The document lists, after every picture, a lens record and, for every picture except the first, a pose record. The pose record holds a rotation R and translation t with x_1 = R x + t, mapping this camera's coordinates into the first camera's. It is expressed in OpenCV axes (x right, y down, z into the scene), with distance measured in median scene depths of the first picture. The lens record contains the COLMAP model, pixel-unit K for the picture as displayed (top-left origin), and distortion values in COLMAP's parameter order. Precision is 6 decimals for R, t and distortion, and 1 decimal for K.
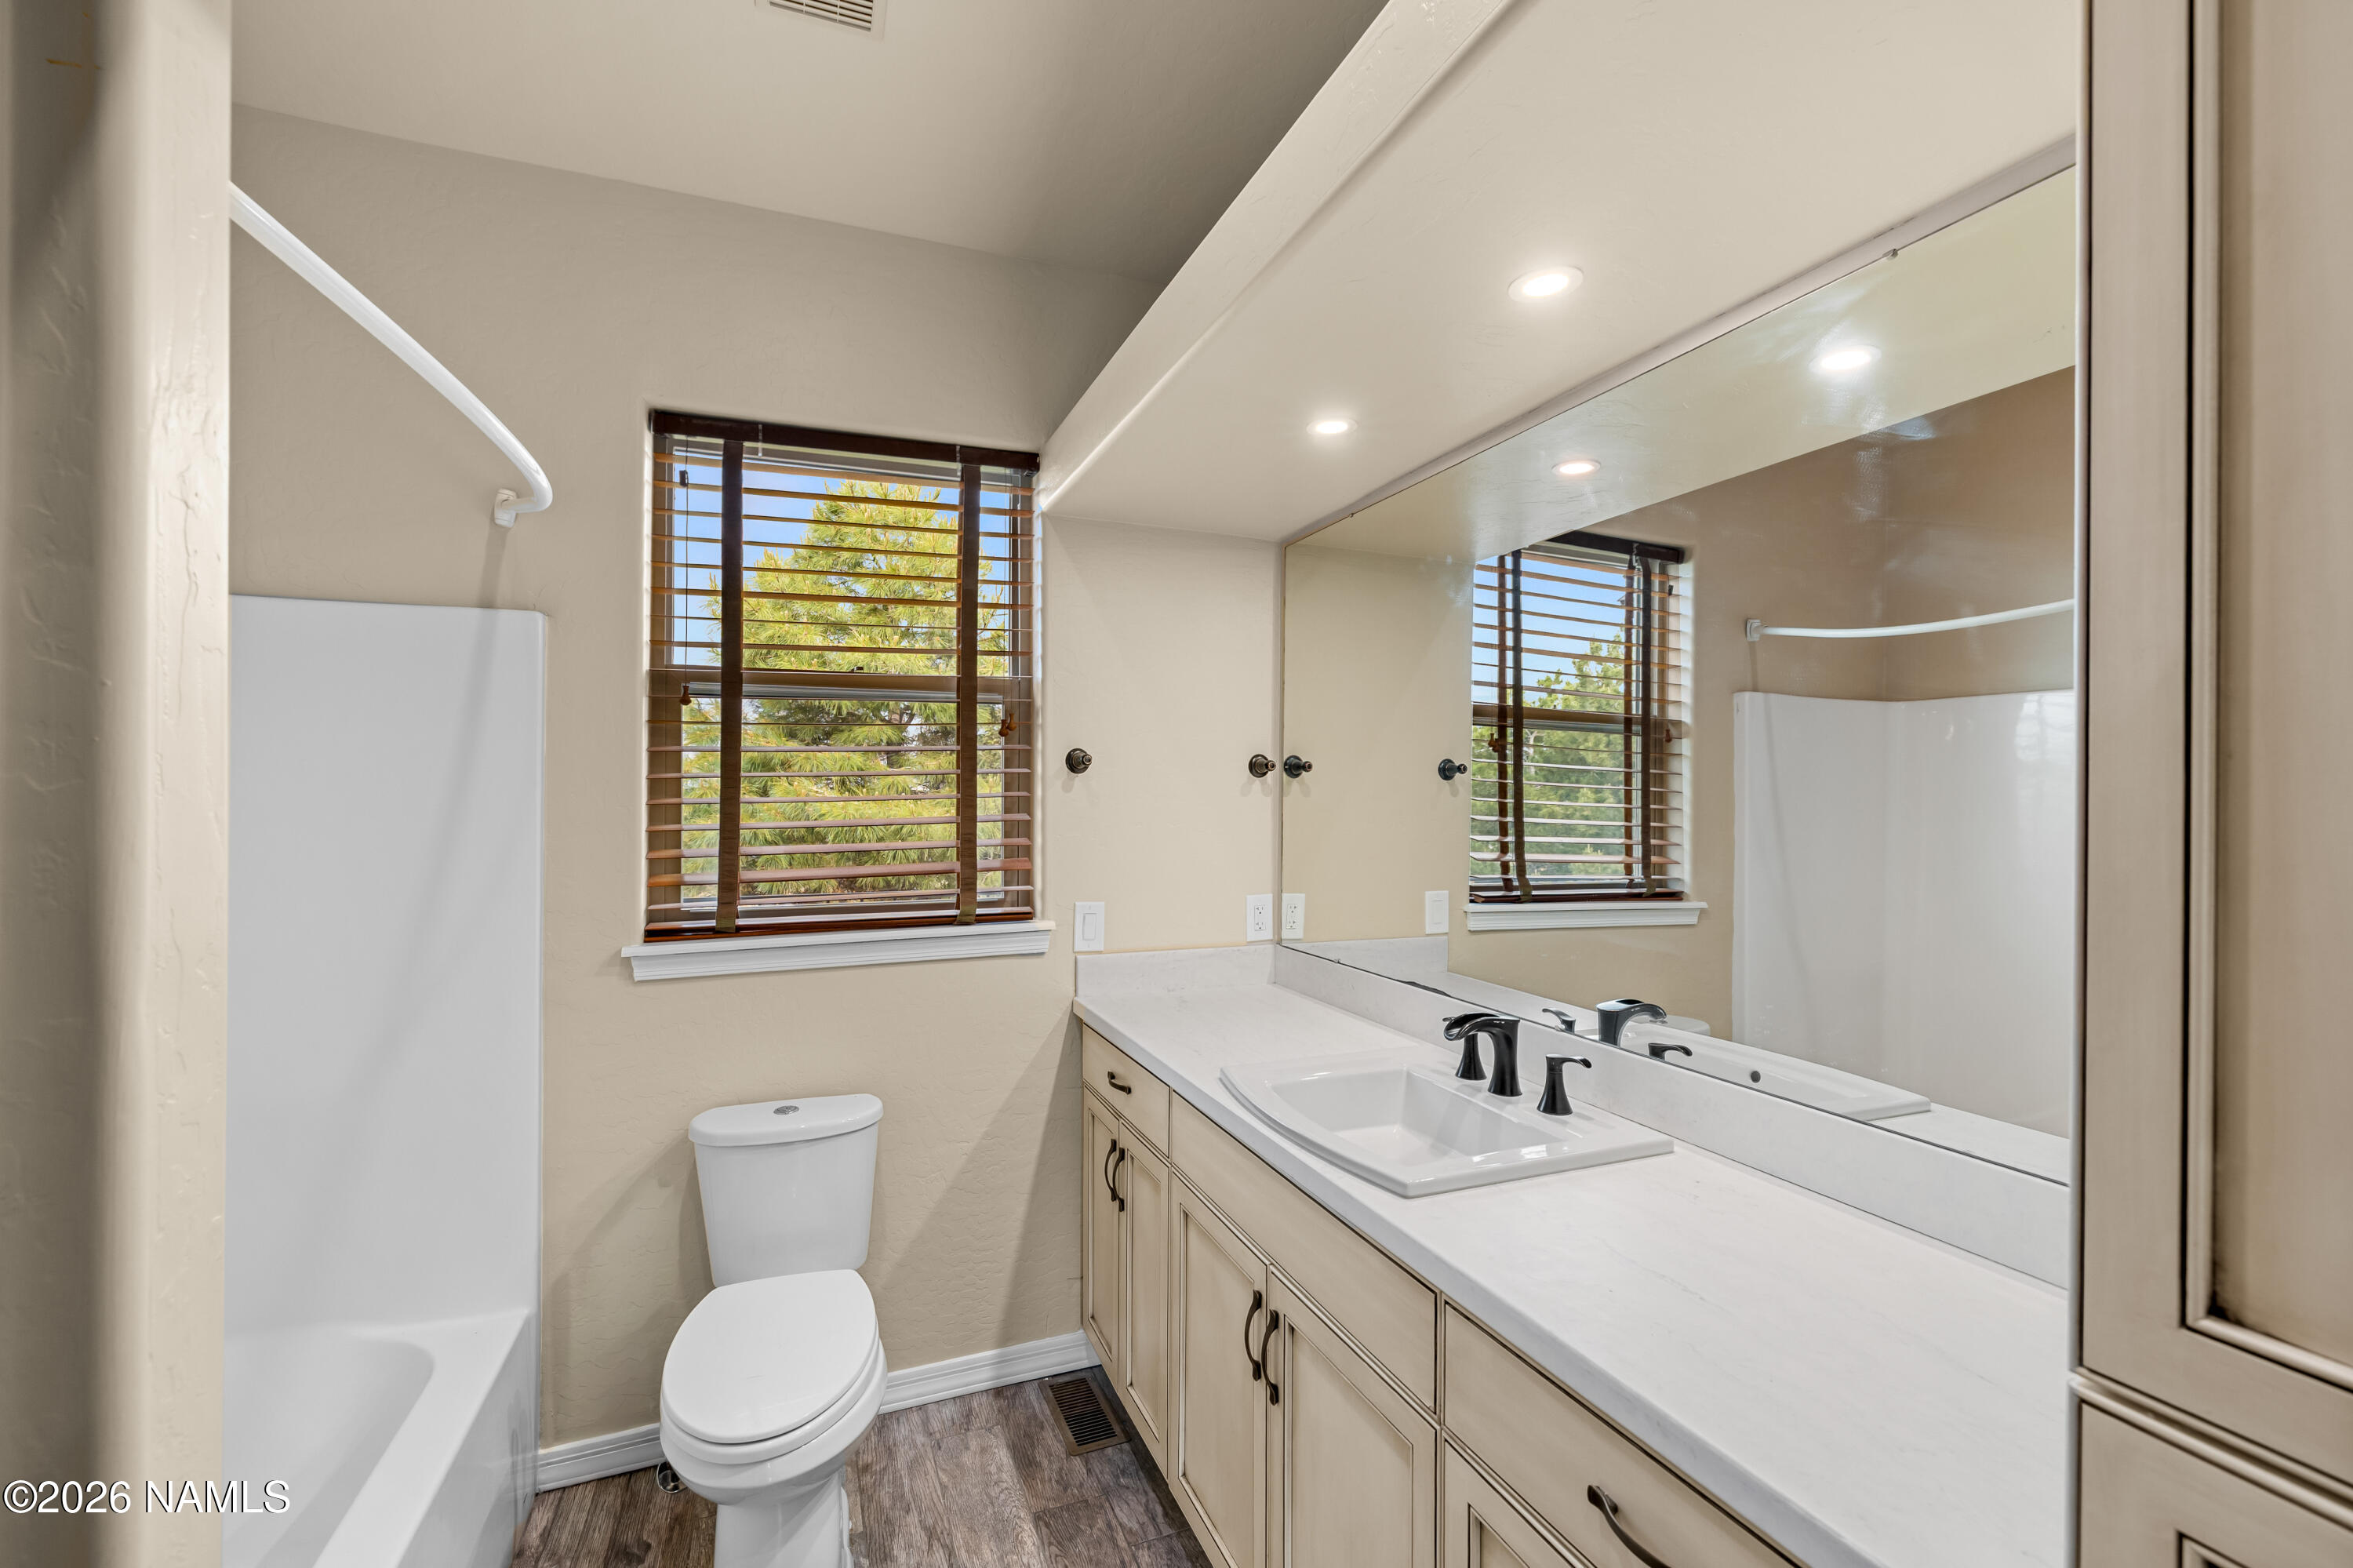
lens RADIAL K [[1004.3, 0, 1178.2], [0, 1004.3, 793.5], [0, 0, 1]] dist [-0.004991, -0.000329]
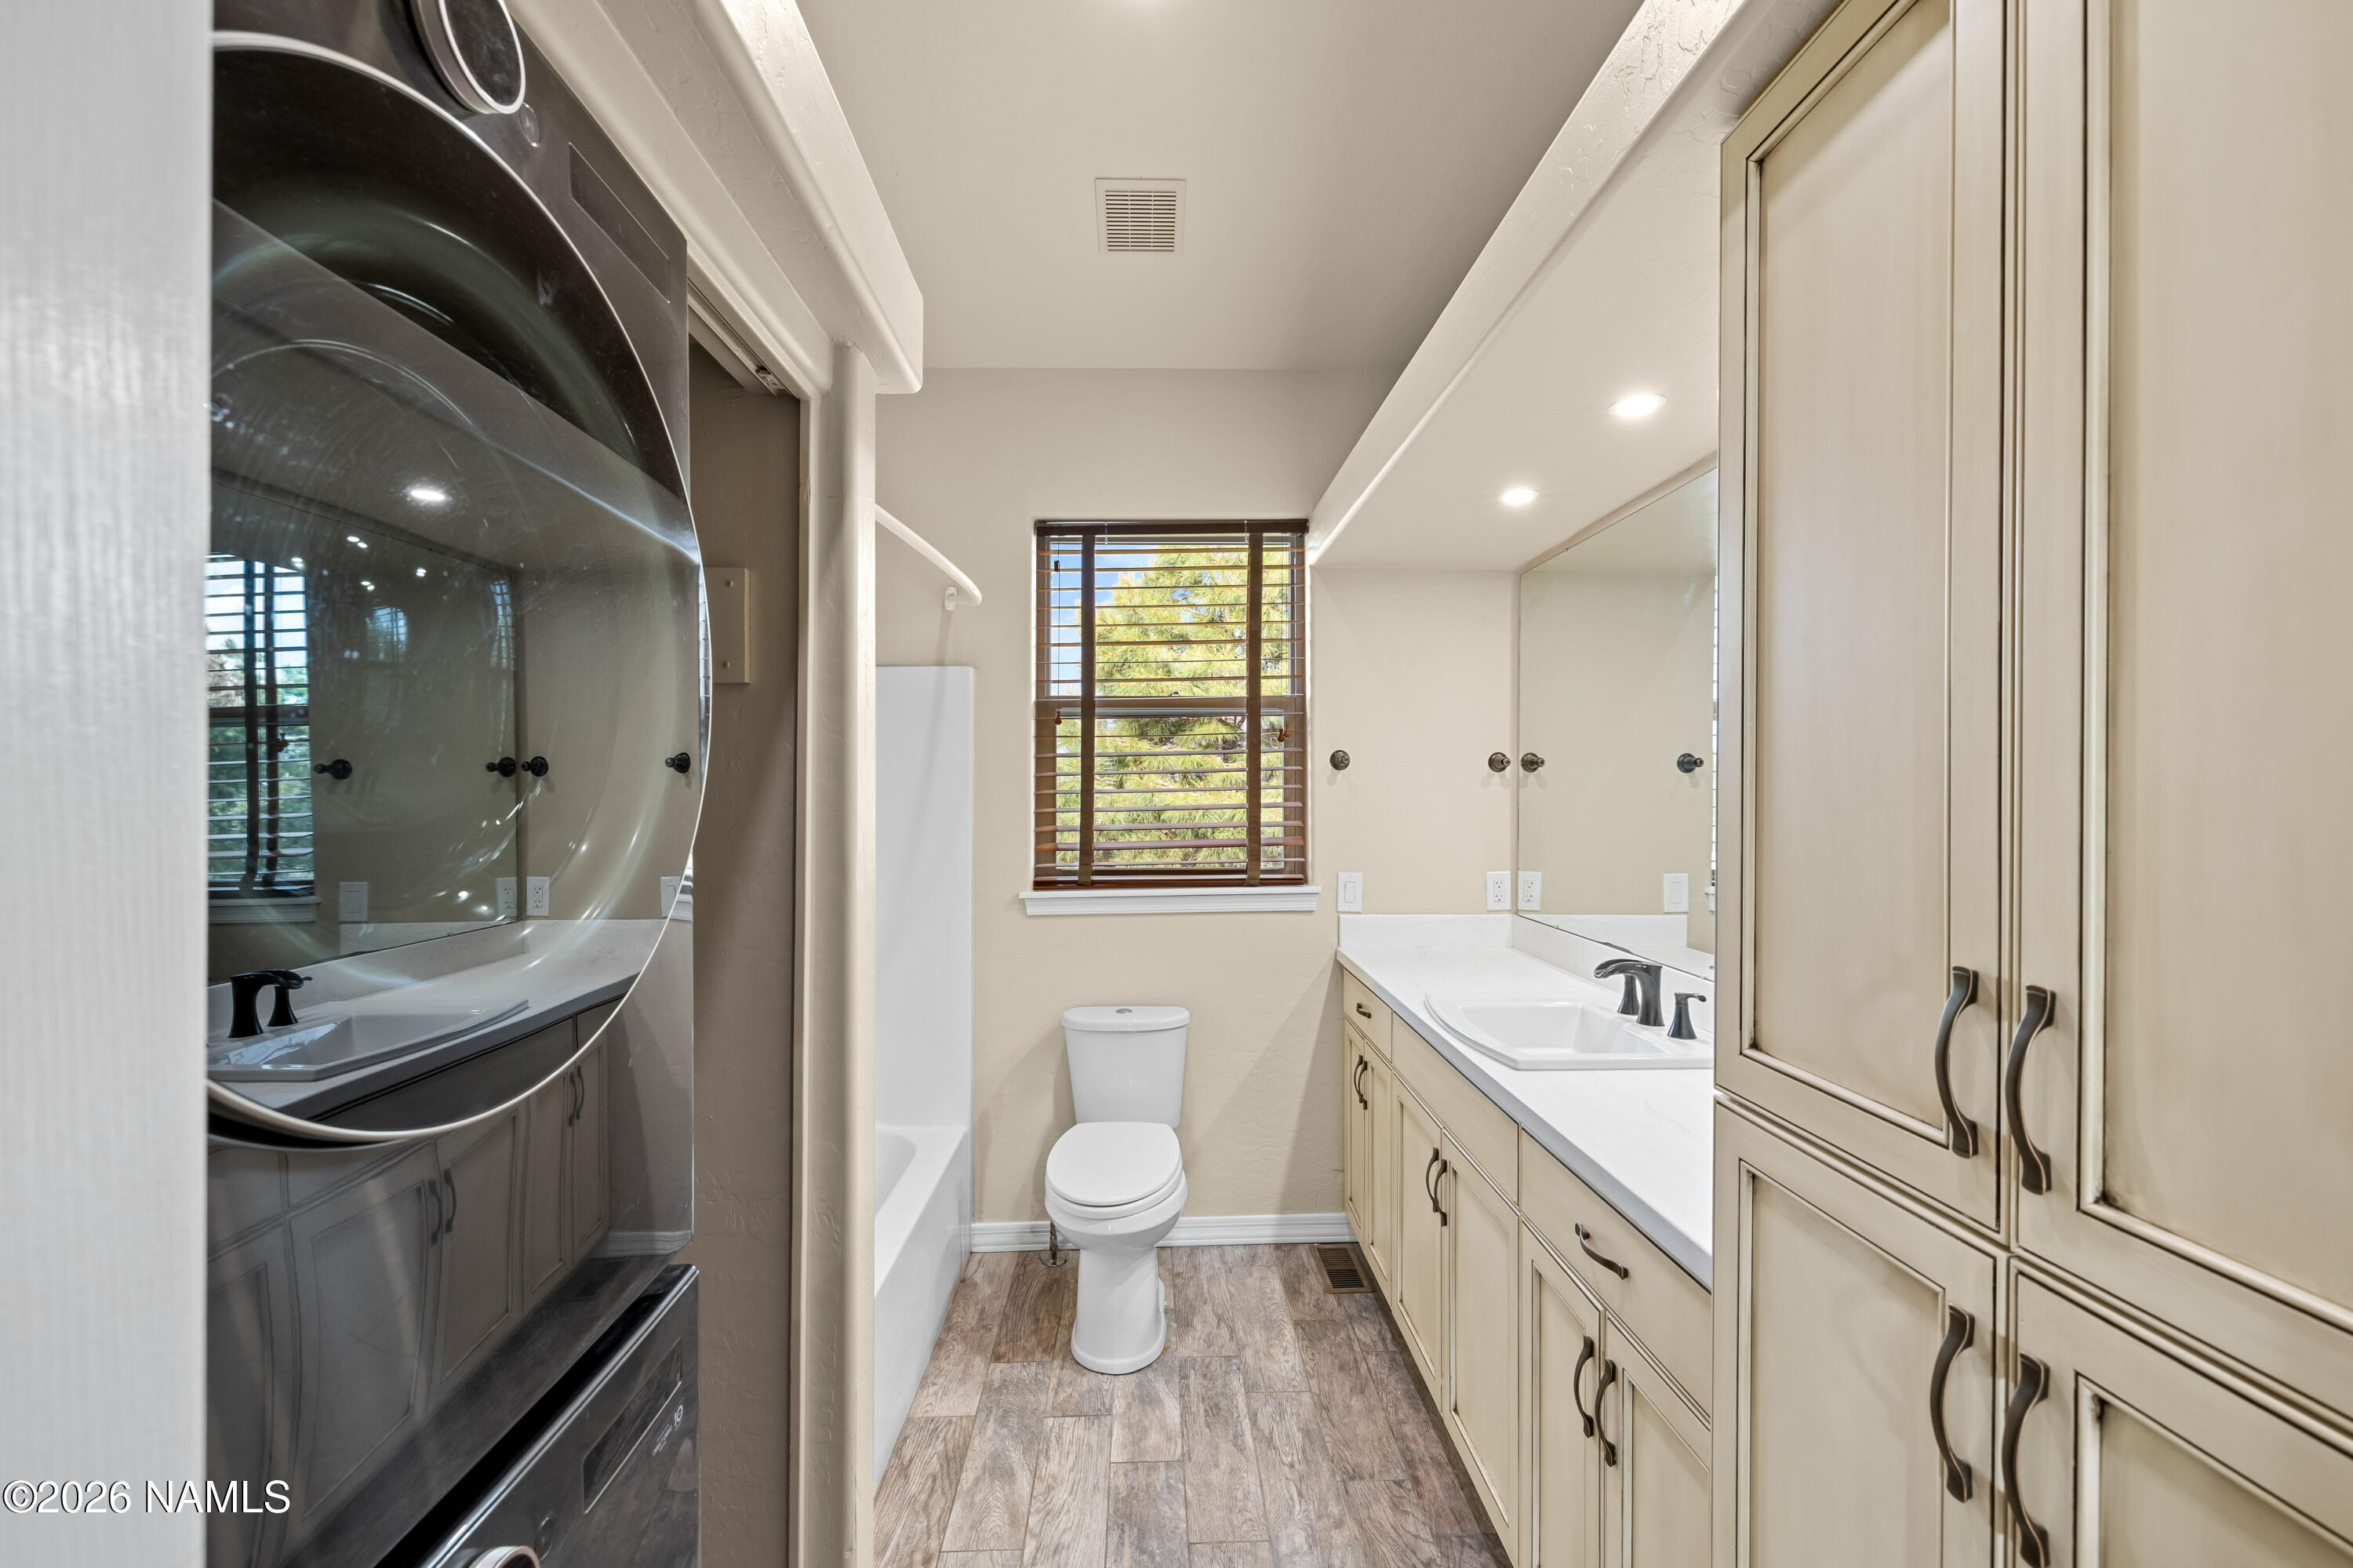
lens RADIAL K [[1004.3, 0, 1173.8], [0, 1004.3, 788.0], [0, 0, 1]] dist [-0.004991, -0.000329]
pose [[0.942066, -0.002616, -0.335416, 0.142086], [0.003630, 0.999991, 0.002397, -0.001427], [0.335407, -0.003476, 0.942067, -0.291239]]
